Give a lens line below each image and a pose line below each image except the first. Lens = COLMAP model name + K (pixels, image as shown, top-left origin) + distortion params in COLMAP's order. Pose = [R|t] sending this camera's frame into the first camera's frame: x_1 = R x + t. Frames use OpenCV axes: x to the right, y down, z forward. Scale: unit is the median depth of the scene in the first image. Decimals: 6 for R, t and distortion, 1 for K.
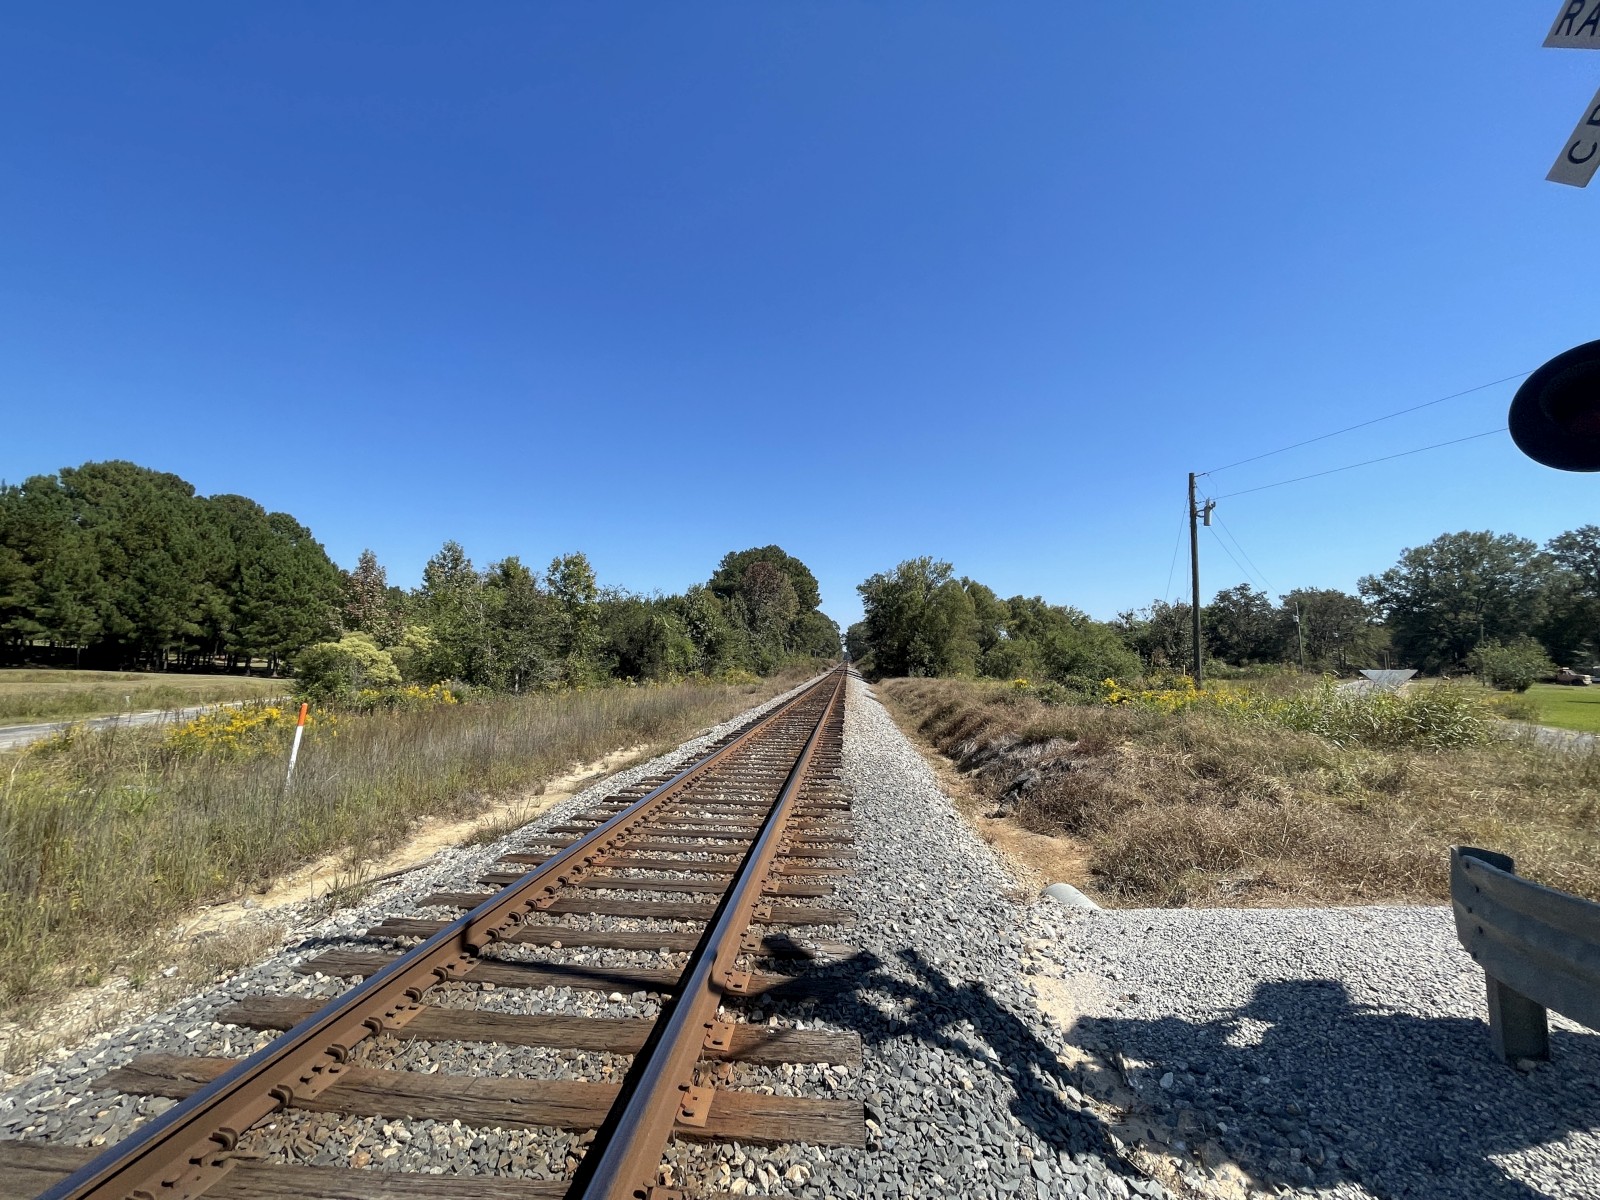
lens RADIAL K [[643.7, 0, 809.2], [0, 643.7, 601.7], [0, 0, 1]] dist [-0.007083, 0.000763]
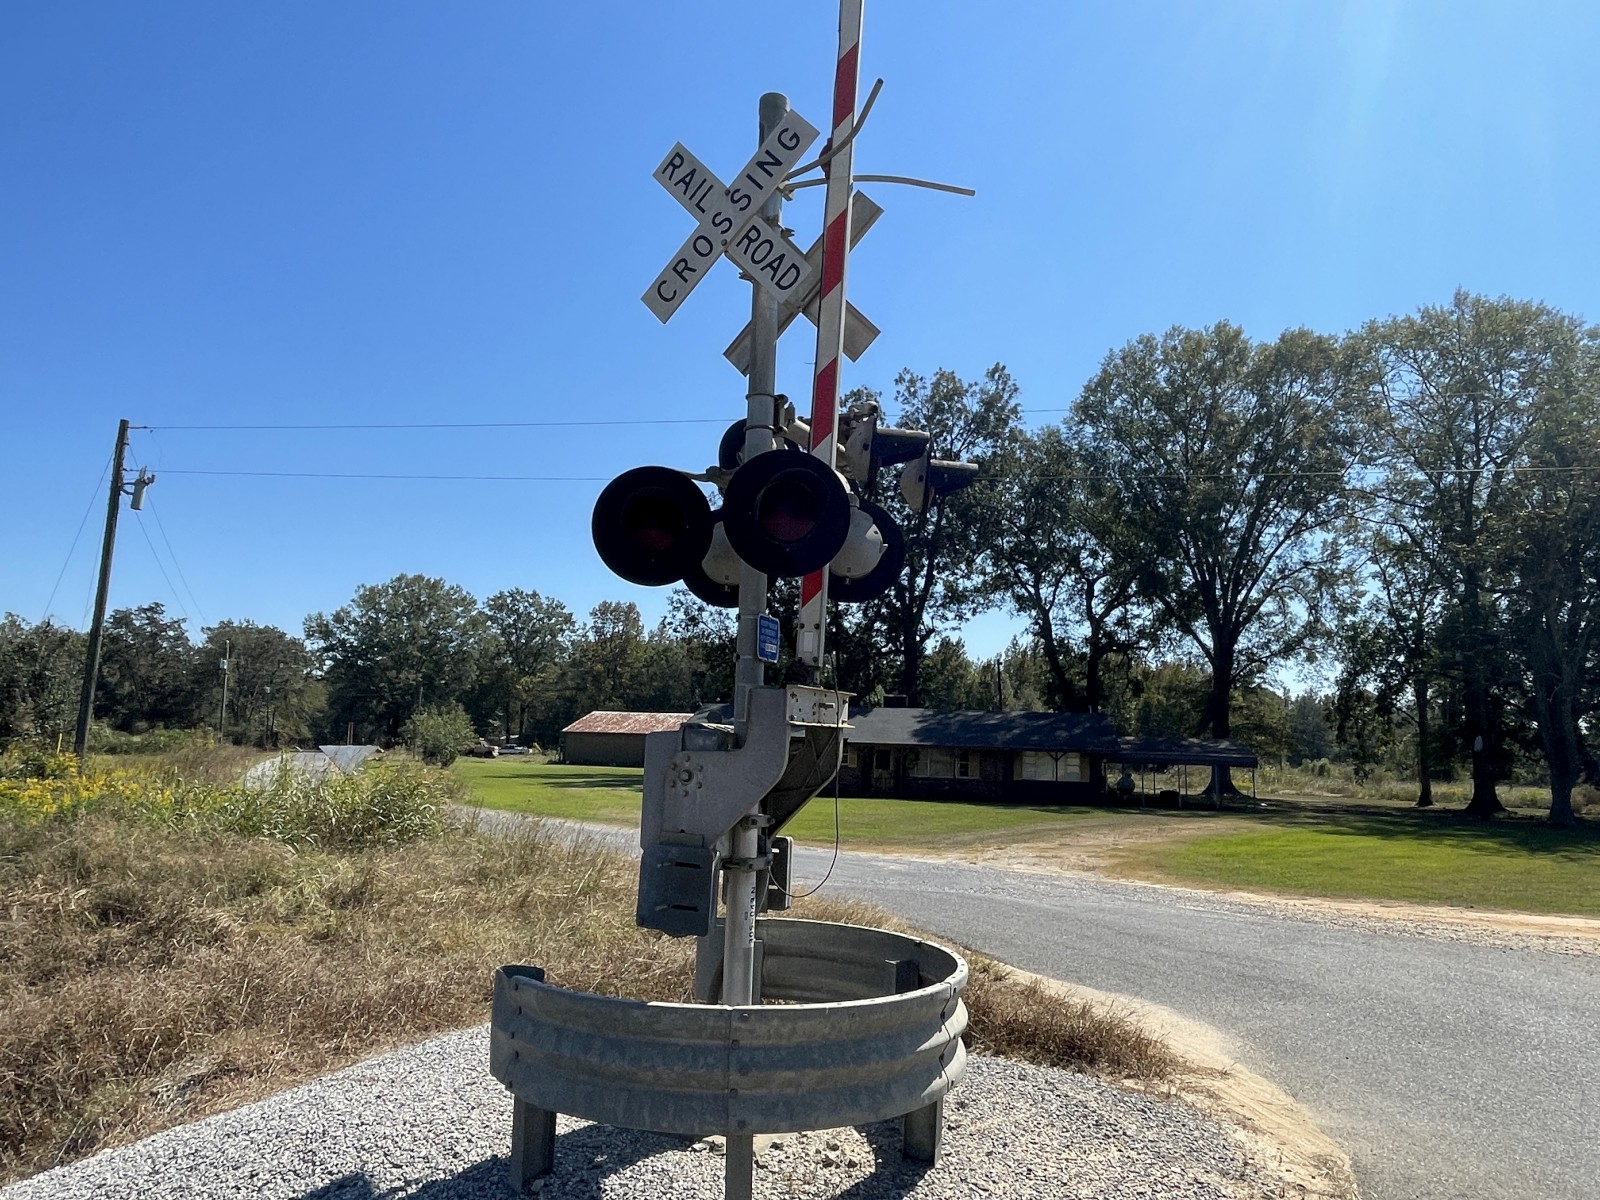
lens RADIAL K [[1025.8, 0, 803.8], [0, 1025.8, 600.2], [0, 0, 1]] dist [-0.004910, -0.003951]
pose [[0.388376, 0.129053, 0.912419, -0.003466], [-0.104497, 0.989926, -0.095536, -0.000637], [-0.915557, -0.058241, 0.397949, 0.000880]]
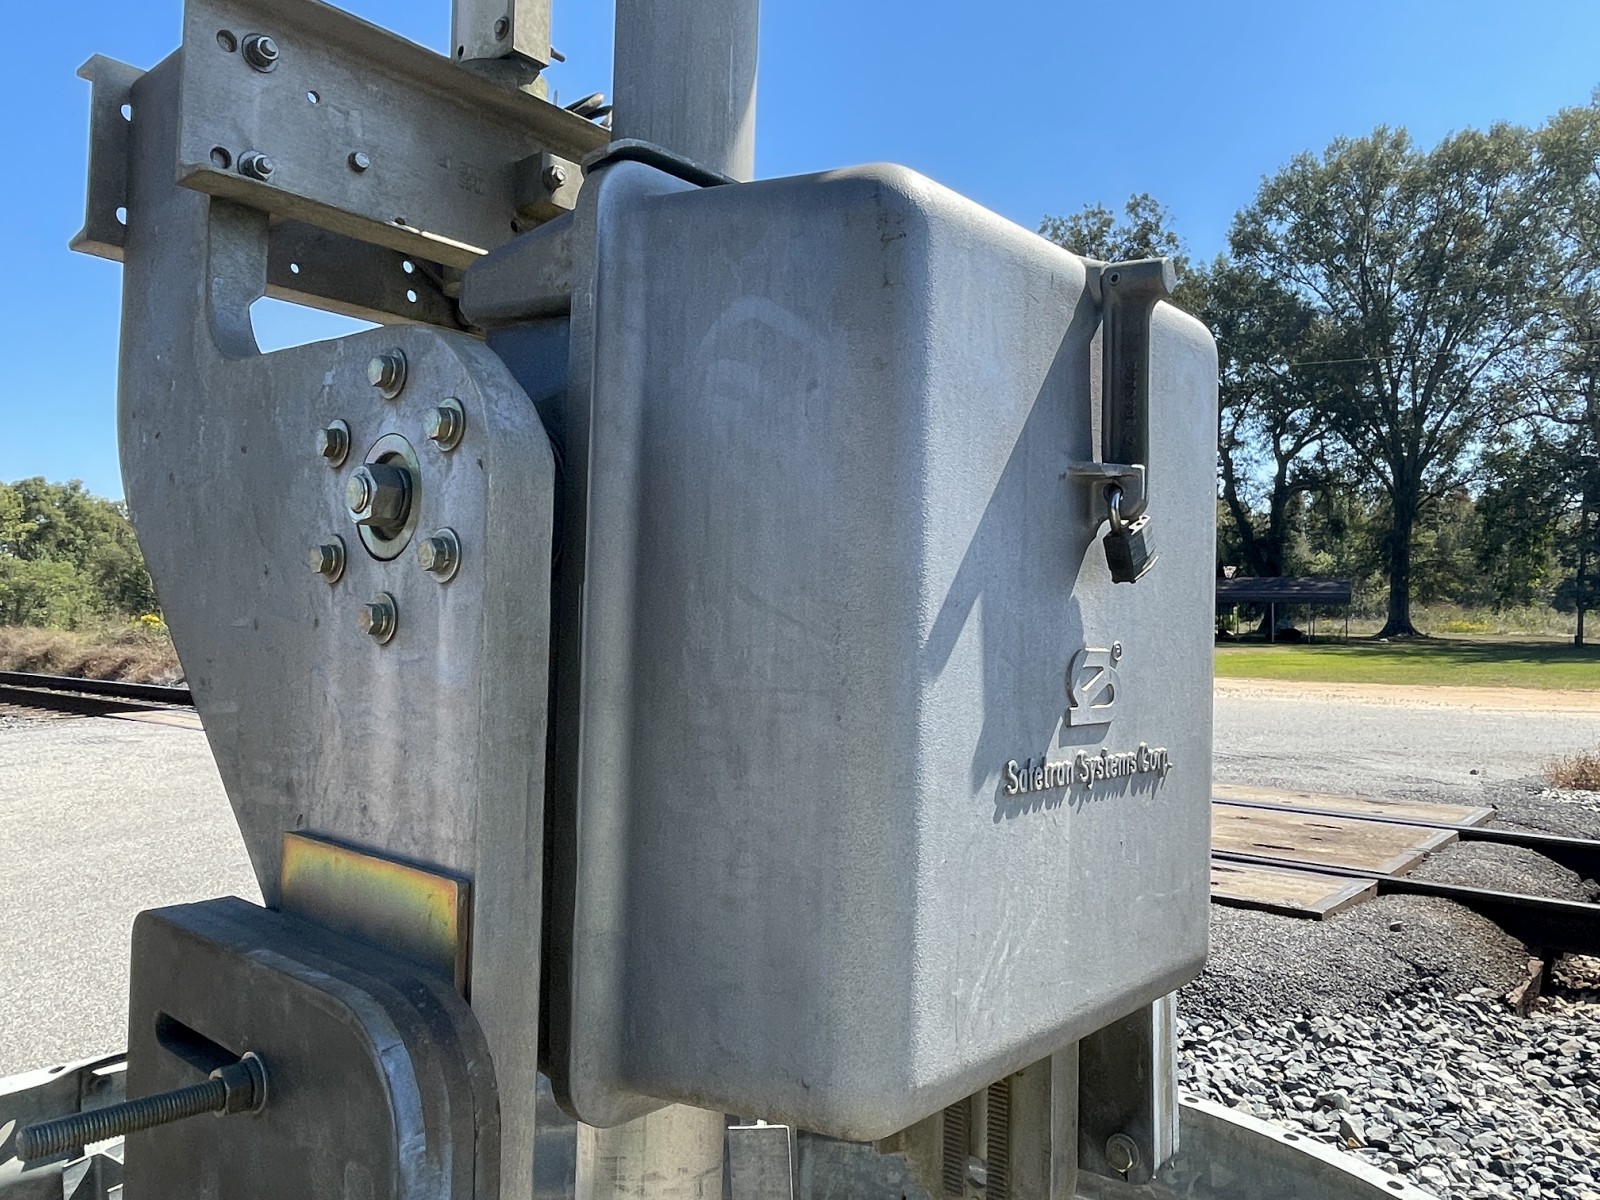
lens RADIAL K [[1211.6, 0, 805.5], [0, 1211.6, 597.9], [0, 0, 1]] dist [-0.009141, 0.020448]
pose [[0.601501, -0.005872, 0.798850, -0.092891], [-0.060978, 0.996718, 0.053240, -0.007716], [-0.796541, -0.080736, 0.599169, -0.133613]]
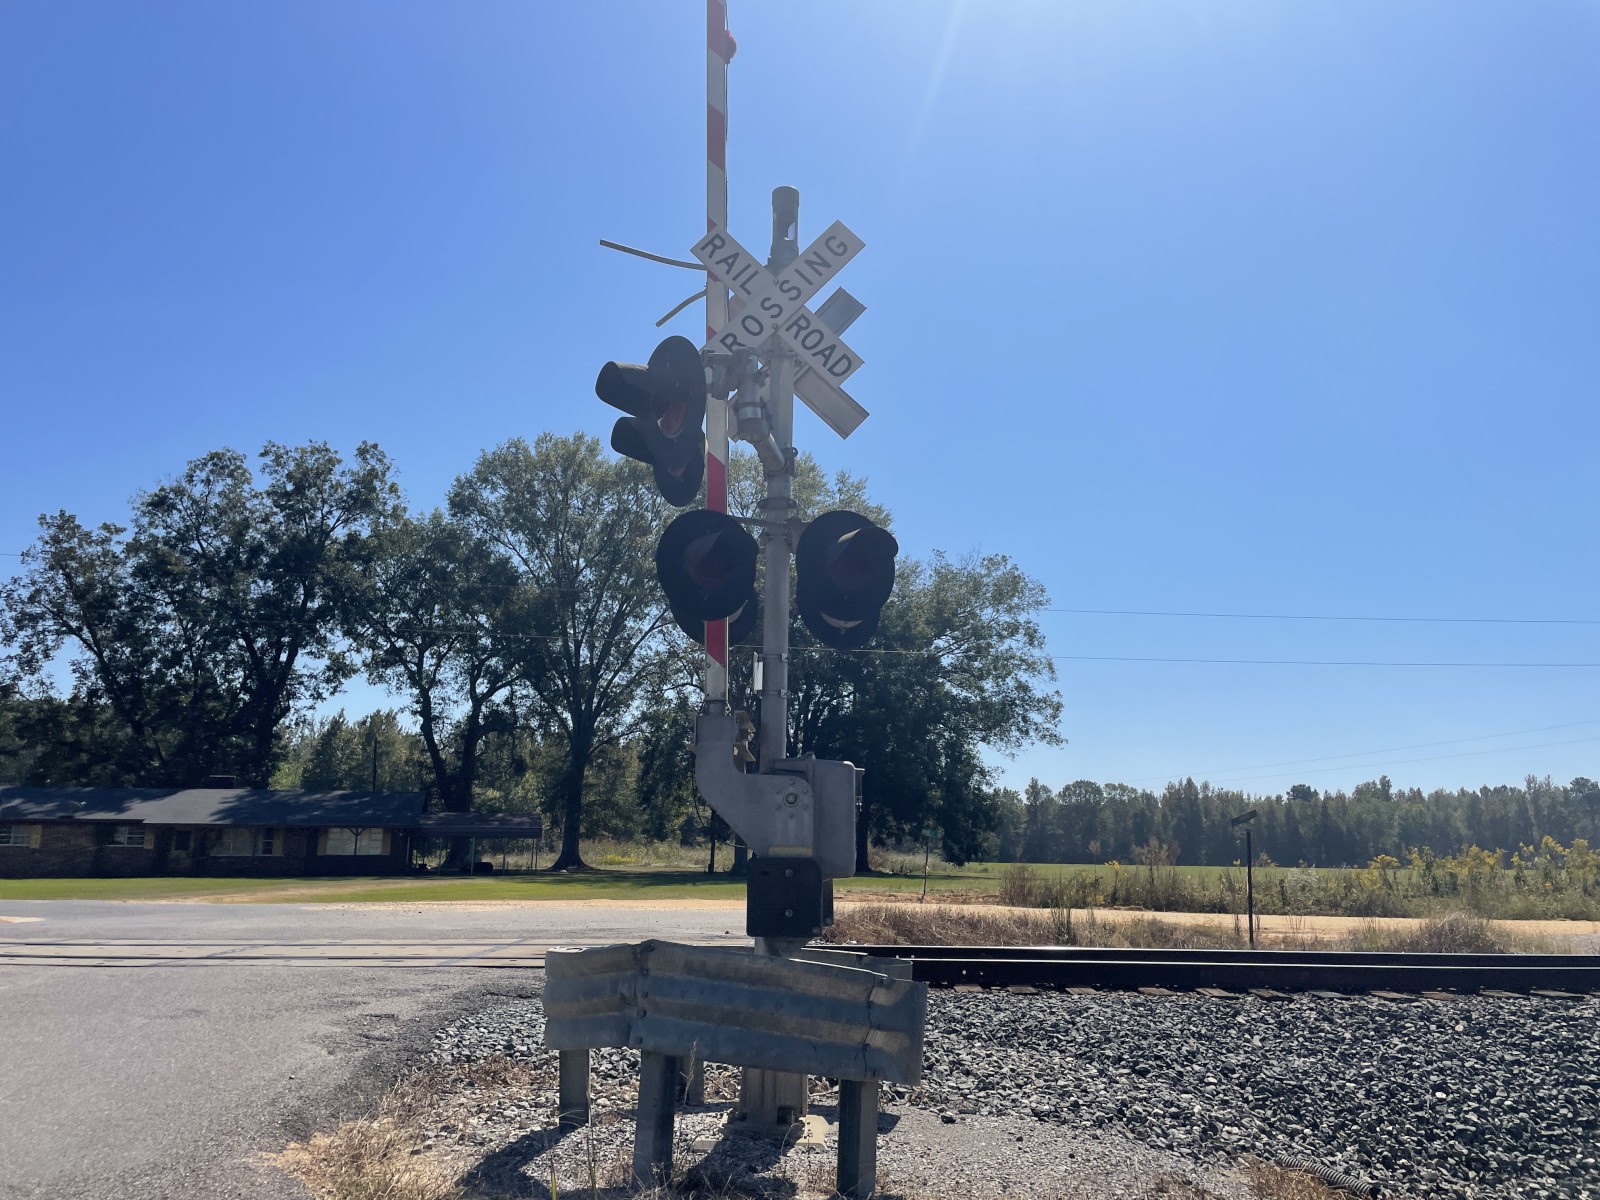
lens RADIAL K [[1217.5, 0, 812.3], [0, 1217.5, 584.8], [0, 0, 1]] dist [0.096961, -0.122258]
pose [[-0.023834, 0.195367, 0.980441, -0.144717], [-0.093806, 0.975955, -0.196753, -0.006778], [-0.995305, -0.096661, -0.004935, -0.124400]]
